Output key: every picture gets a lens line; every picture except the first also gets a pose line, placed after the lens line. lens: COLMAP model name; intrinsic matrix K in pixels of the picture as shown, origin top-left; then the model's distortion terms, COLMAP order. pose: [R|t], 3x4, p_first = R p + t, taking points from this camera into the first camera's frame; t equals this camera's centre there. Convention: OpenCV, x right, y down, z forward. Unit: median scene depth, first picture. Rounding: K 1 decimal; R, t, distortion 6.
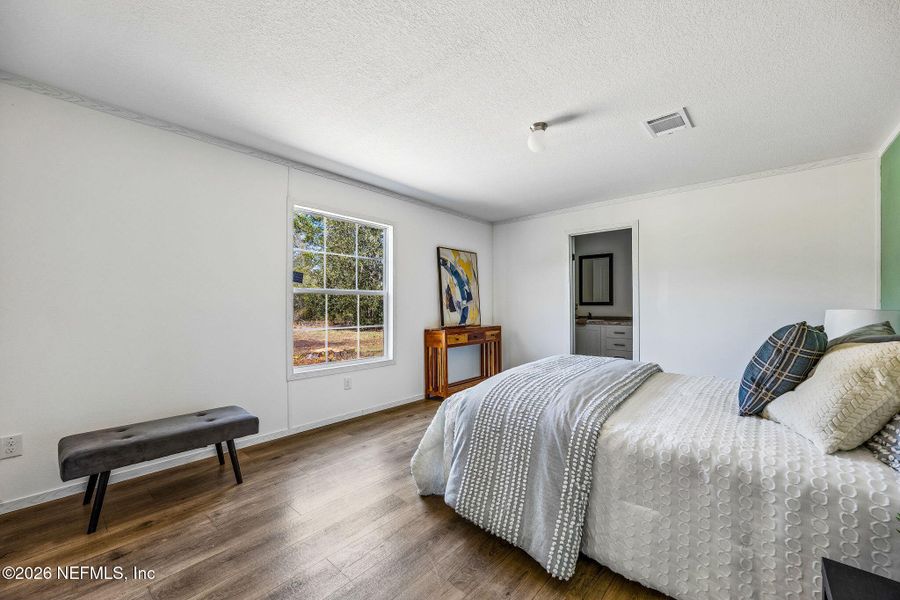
lens RADIAL K [[362.9, 0, 449.6], [0, 362.9, 302.4], [0, 0, 1]] dist [0.005540, -0.000600]
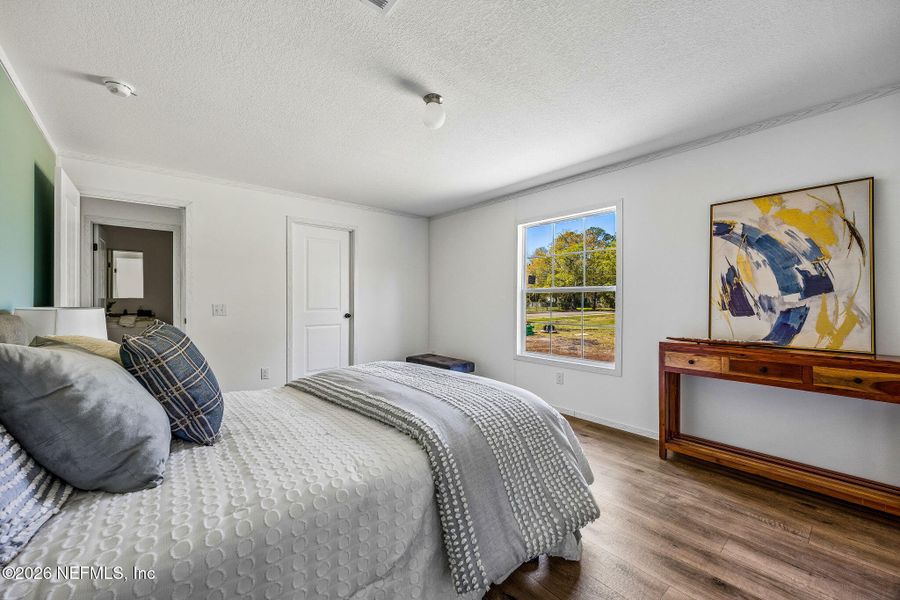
lens RADIAL K [[362.9, 0, 455.4], [0, 362.9, 299.8], [0, 0, 1]] dist [0.005540, -0.000600]
pose [[-0.149166, 0.002569, -0.988809, 0.606617], [0.012834, 0.999917, 0.000662, -0.003999], [0.988729, -0.012591, -0.149187, 0.659100]]
